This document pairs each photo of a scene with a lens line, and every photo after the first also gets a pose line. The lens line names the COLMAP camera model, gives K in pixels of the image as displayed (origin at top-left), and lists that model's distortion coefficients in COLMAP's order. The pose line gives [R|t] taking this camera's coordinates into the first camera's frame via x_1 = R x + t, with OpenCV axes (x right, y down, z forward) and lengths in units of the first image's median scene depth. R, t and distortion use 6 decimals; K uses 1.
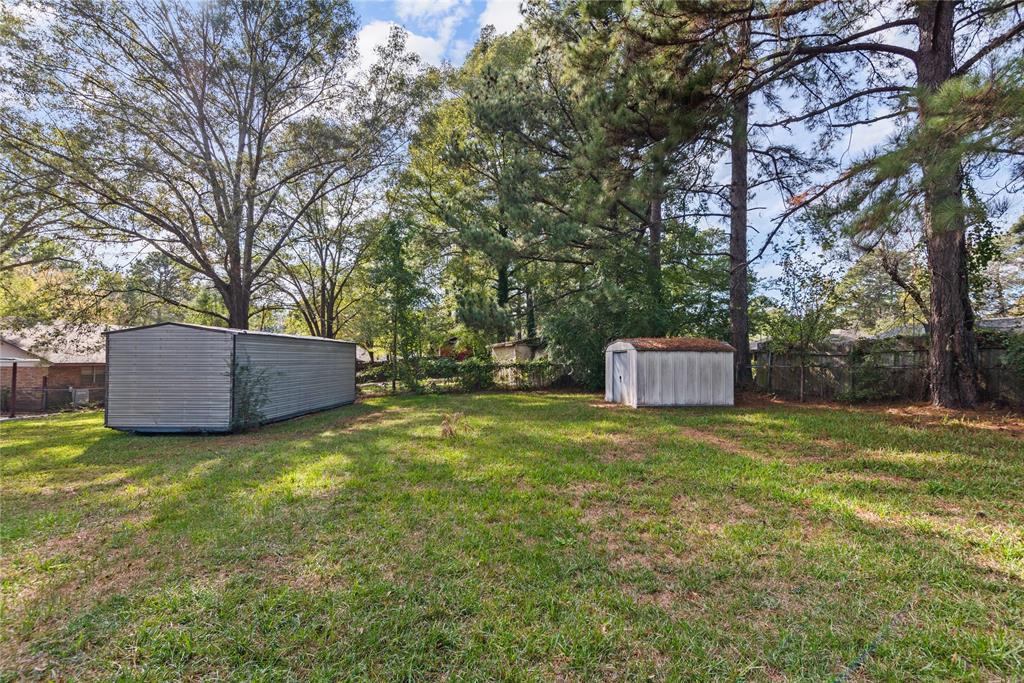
lens RADIAL K [[467.7, 0, 511.7], [0, 467.7, 344.1], [0, 0, 1]] dist [0.021821, -0.000072]
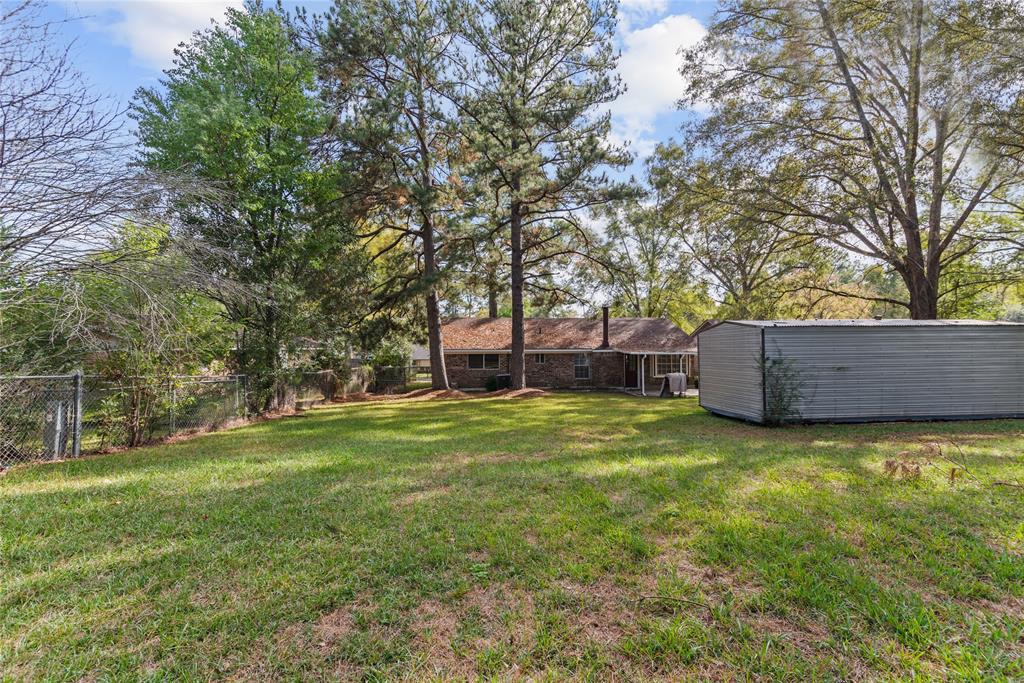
lens RADIAL K [[467.7, 0, 511.8], [0, 467.7, 344.0], [0, 0, 1]] dist [0.021821, -0.000072]
pose [[0.123344, -0.014523, -0.992258, 0.349626], [0.035704, 0.999310, -0.010188, 0.003889], [0.991722, -0.034171, 0.123777, 0.339265]]
